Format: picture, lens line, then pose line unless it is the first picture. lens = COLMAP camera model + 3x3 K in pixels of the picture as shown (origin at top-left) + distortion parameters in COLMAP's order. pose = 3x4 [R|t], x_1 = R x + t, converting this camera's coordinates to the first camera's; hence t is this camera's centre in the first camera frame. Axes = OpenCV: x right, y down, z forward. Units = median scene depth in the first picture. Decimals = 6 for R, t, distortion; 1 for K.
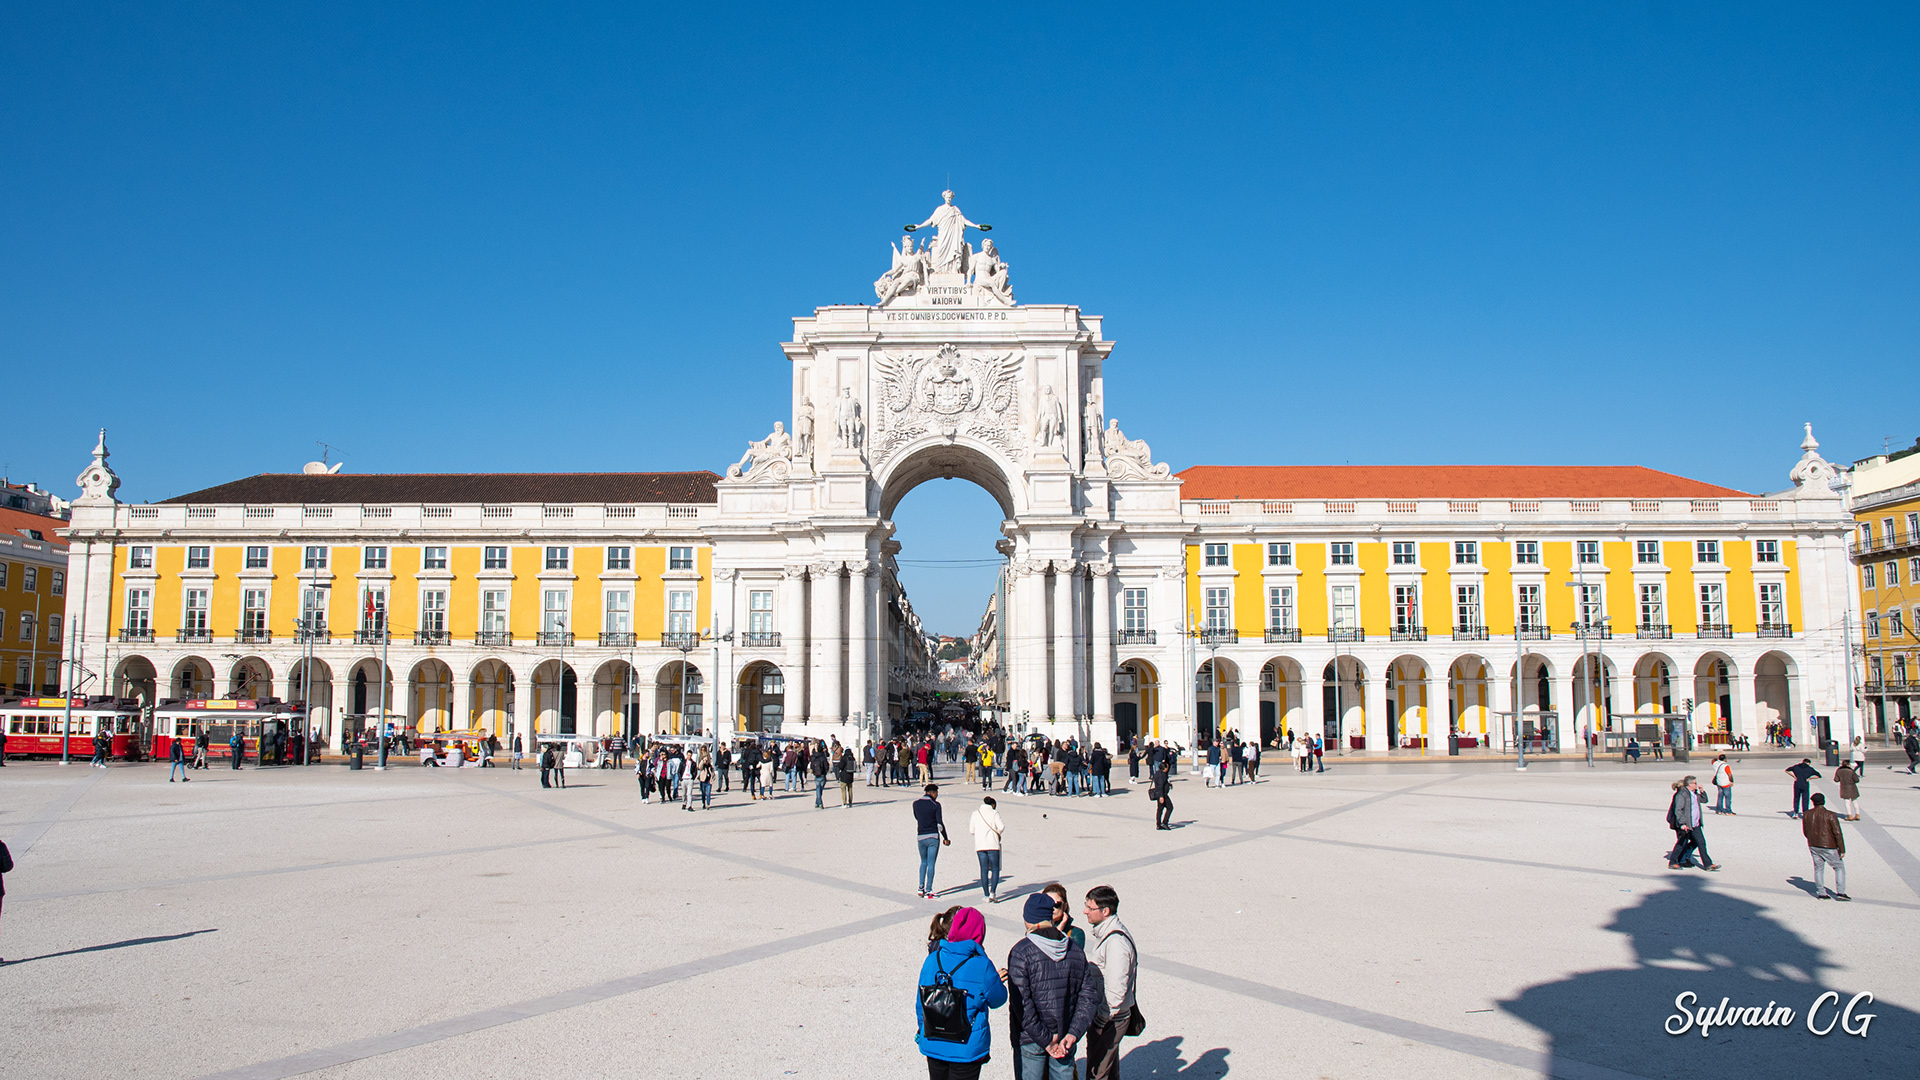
lens RADIAL K [[1398.9, 0, 927.2], [0, 1398.9, 542.8], [0, 0, 1]] dist [-0.099182, 0.010876]
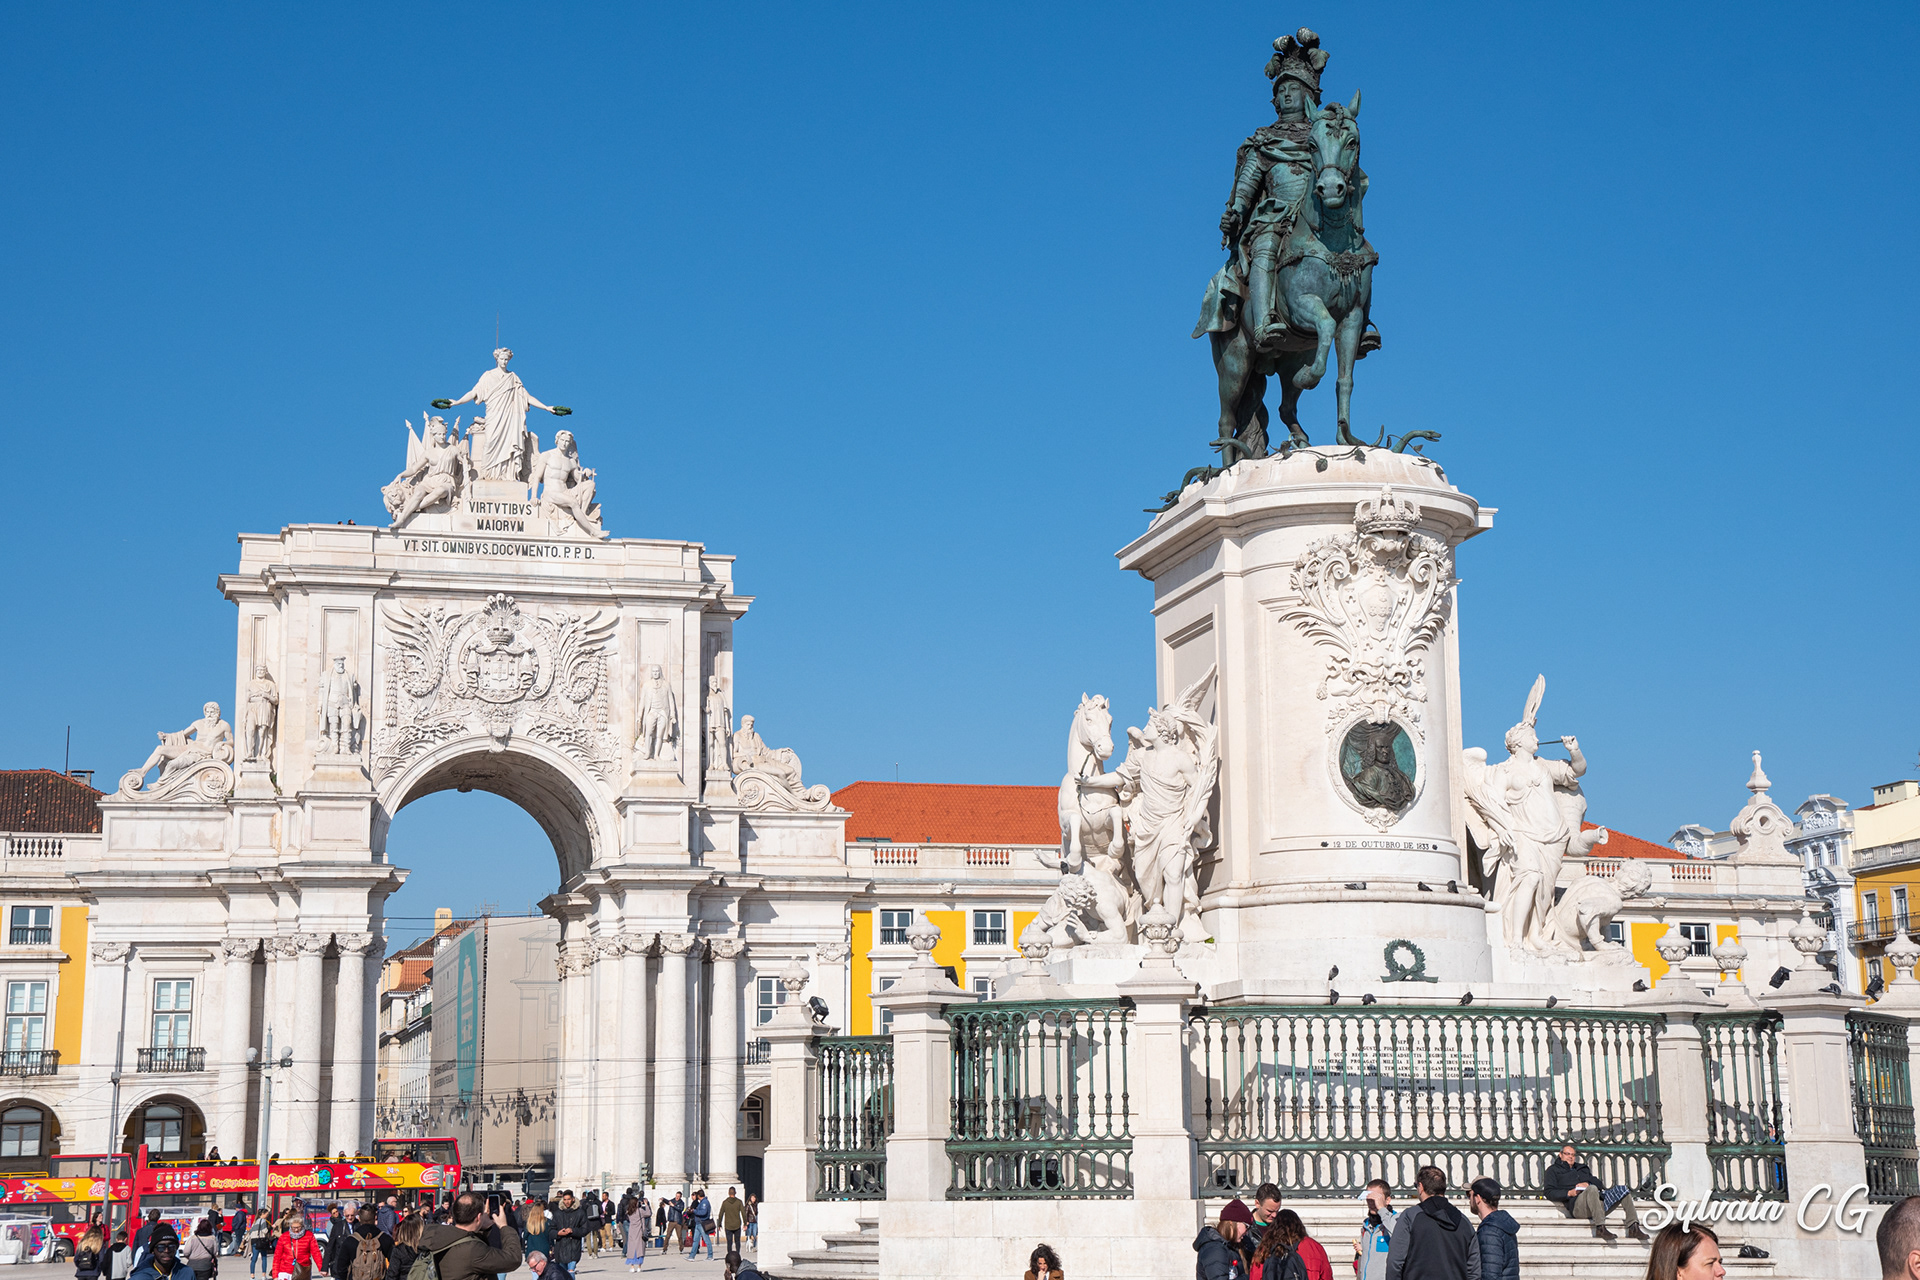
lens RADIAL K [[3090.0, 0, 962.4], [0, 3090.0, 651.0], [0, 0, 1]] dist [0.278075, 0.000000]
pose [[0.962167, 0.039677, 0.269555, -0.164190], [-0.024871, 0.997999, -0.058125, -0.037442], [-0.271322, 0.049222, 0.961229, -0.429701]]
